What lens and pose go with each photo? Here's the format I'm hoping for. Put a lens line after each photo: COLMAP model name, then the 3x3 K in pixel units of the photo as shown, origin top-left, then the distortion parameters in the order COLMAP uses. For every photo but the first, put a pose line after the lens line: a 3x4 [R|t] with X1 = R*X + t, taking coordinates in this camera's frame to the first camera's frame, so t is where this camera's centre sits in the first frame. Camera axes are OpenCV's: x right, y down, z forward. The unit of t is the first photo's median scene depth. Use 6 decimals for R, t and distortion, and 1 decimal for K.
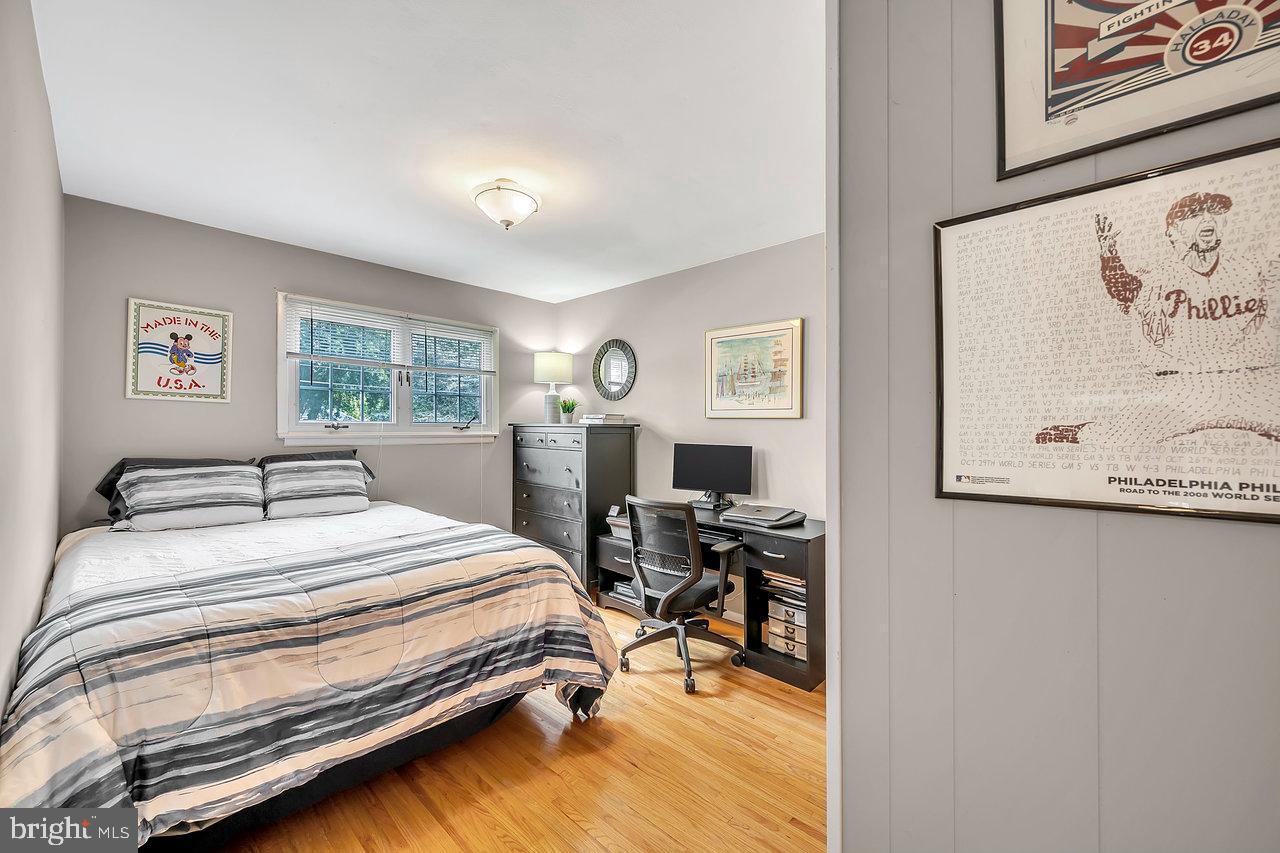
lens RADIAL K [[503.2, 0, 641.4], [0, 503.2, 425.3], [0, 0, 1]] dist [0.000705, 0.000153]
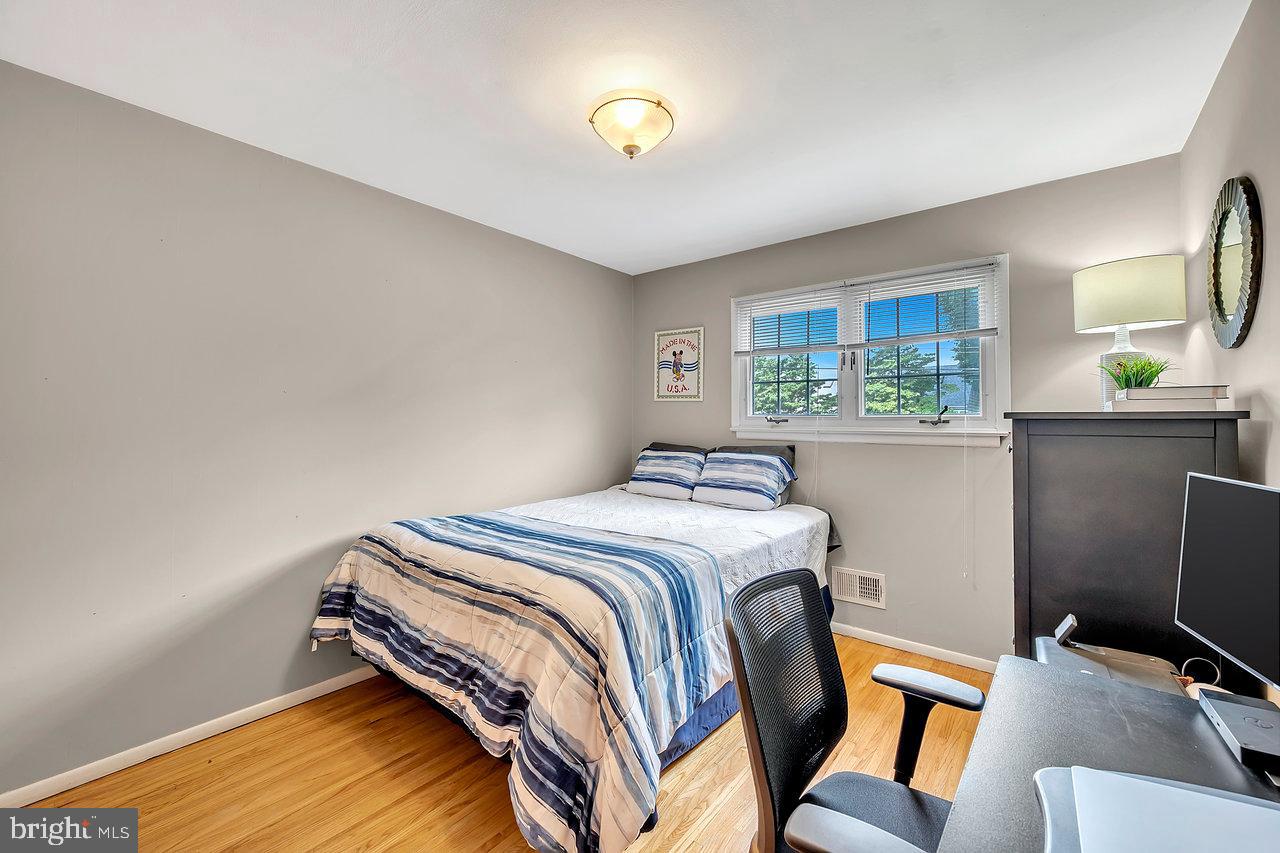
lens RADIAL K [[503.2, 0, 640.0], [0, 503.2, 413.9], [0, 0, 1]] dist [0.000705, 0.000153]
pose [[0.081373, -0.015659, -0.996561, 0.408600], [0.000400, 0.999877, -0.015679, 0.005945], [0.996684, 0.000877, 0.081369, 0.798537]]
